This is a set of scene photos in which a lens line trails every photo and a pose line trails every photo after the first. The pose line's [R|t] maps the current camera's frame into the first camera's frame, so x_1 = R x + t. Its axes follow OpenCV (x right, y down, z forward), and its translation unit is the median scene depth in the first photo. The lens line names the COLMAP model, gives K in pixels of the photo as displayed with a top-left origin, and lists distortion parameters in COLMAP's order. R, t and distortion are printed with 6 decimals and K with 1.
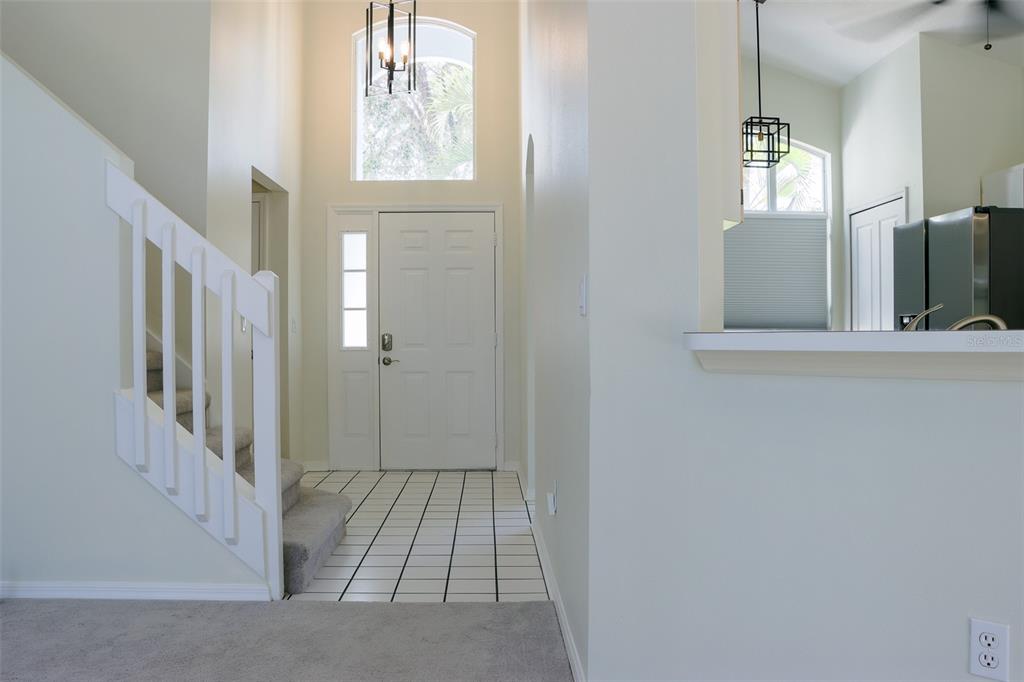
lens RADIAL K [[851.8, 0, 511.6], [0, 851.8, 343.4], [0, 0, 1]] dist [-0.166033, 0.138076]
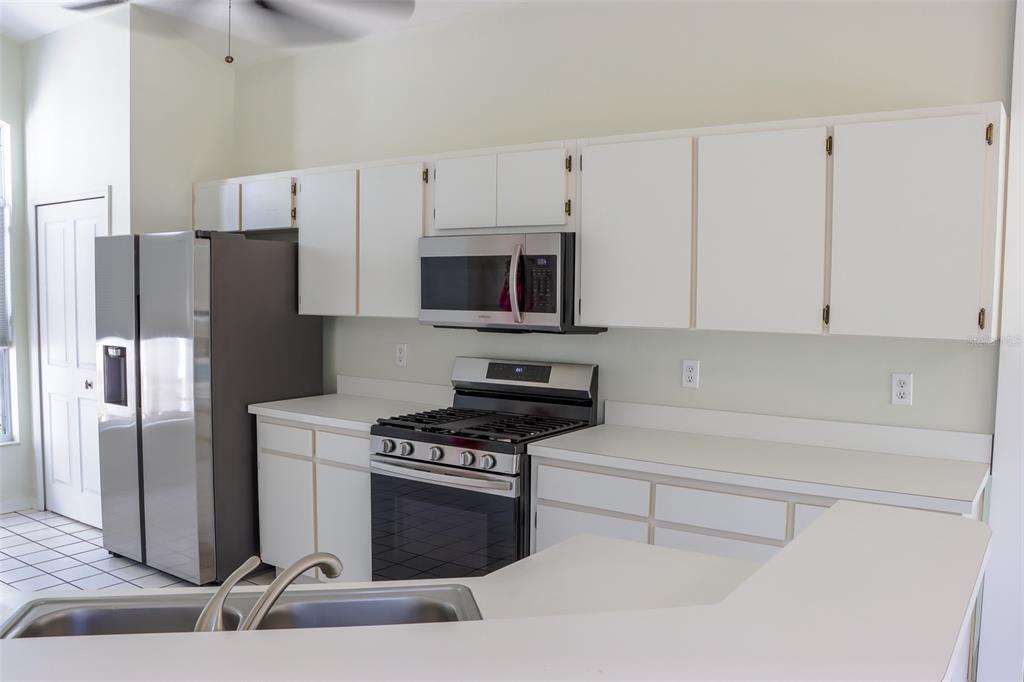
lens RADIAL K [[851.8, 0, 510.2], [0, 851.8, 344.6], [0, 0, 1]] dist [-0.166033, 0.138076]
pose [[0.602916, -0.044995, 0.796535, 0.048984], [-0.005627, 0.998144, 0.060642, -0.076237], [-0.797785, -0.041044, 0.601543, 0.153539]]
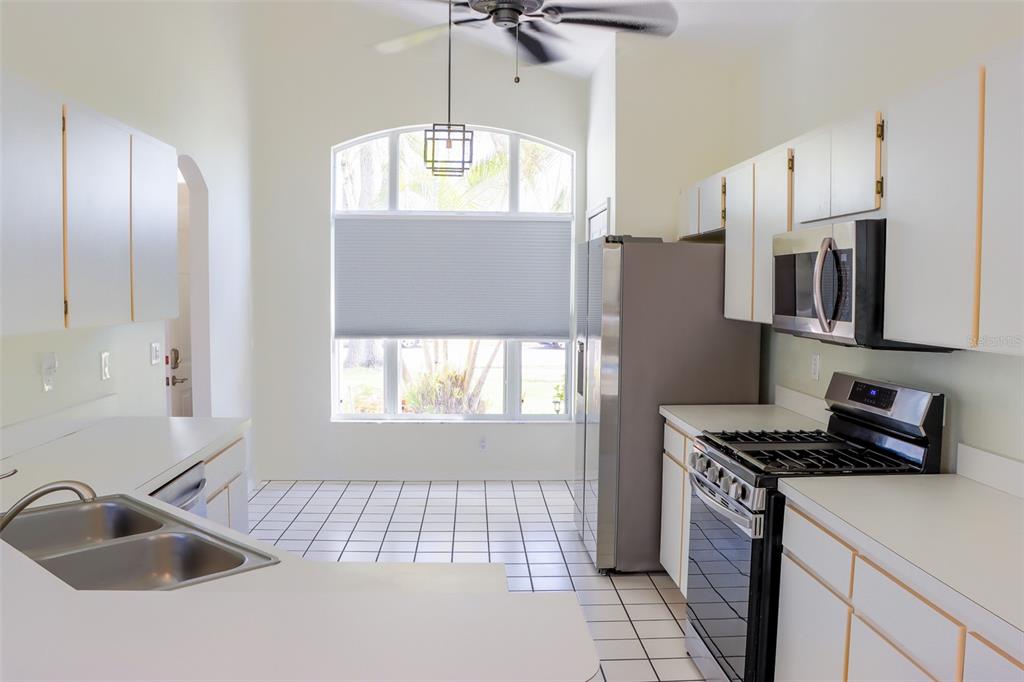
lens RADIAL K [[851.8, 0, 510.2], [0, 851.8, 338.6], [0, 0, 1]] dist [-0.166033, 0.138076]
pose [[0.999783, 0.008472, 0.019019, 0.327682], [-0.009472, 0.998542, 0.053148, -0.075770], [-0.018541, -0.053317, 0.998406, 0.037563]]
